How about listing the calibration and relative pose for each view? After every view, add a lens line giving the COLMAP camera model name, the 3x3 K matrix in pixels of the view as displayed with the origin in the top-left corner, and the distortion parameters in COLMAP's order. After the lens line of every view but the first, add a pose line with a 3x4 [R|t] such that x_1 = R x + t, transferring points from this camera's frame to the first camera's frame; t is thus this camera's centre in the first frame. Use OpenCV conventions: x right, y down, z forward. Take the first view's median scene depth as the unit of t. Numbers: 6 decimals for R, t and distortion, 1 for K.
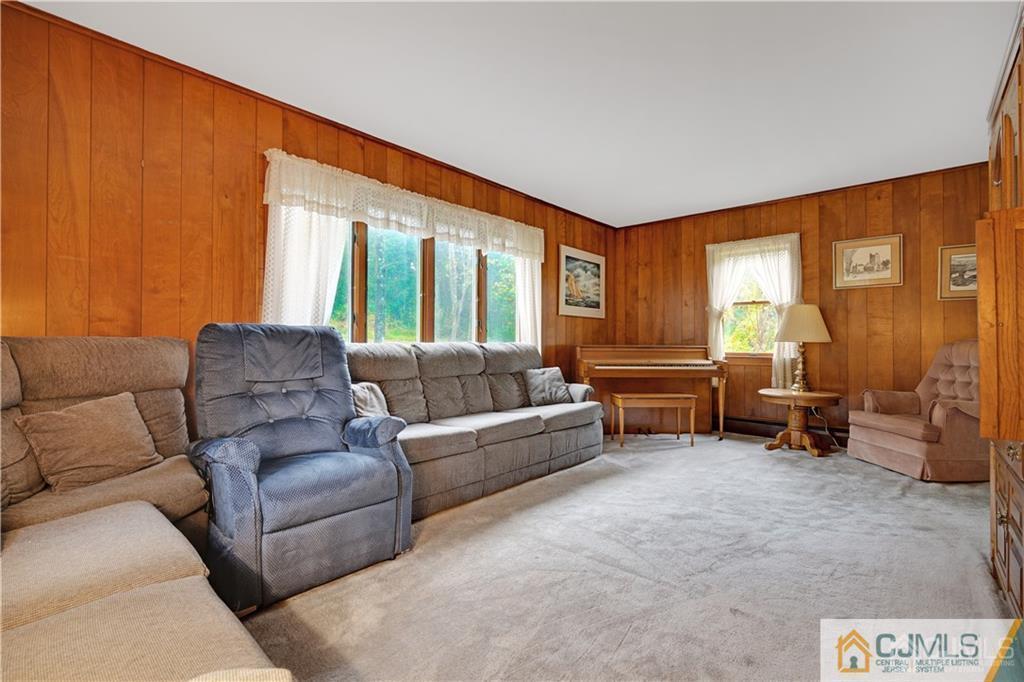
lens RADIAL K [[463.8, 0, 514.5], [0, 463.8, 338.4], [0, 0, 1]] dist [-0.002093, -0.000567]
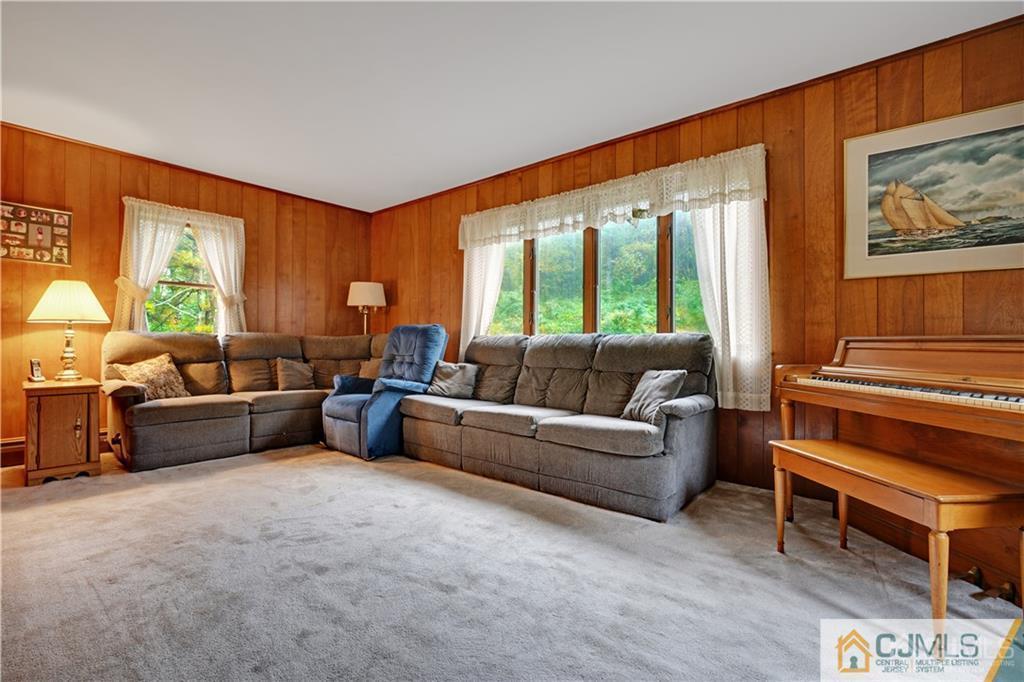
lens RADIAL K [[463.8, 0, 514.4], [0, 463.8, 344.3], [0, 0, 1]] dist [-0.002093, -0.000567]
pose [[0.041463, -0.010485, -0.999085, 0.685681], [-0.000426, 0.999945, -0.010512, 0.032722], [0.999140, 0.000862, 0.041457, 0.702270]]
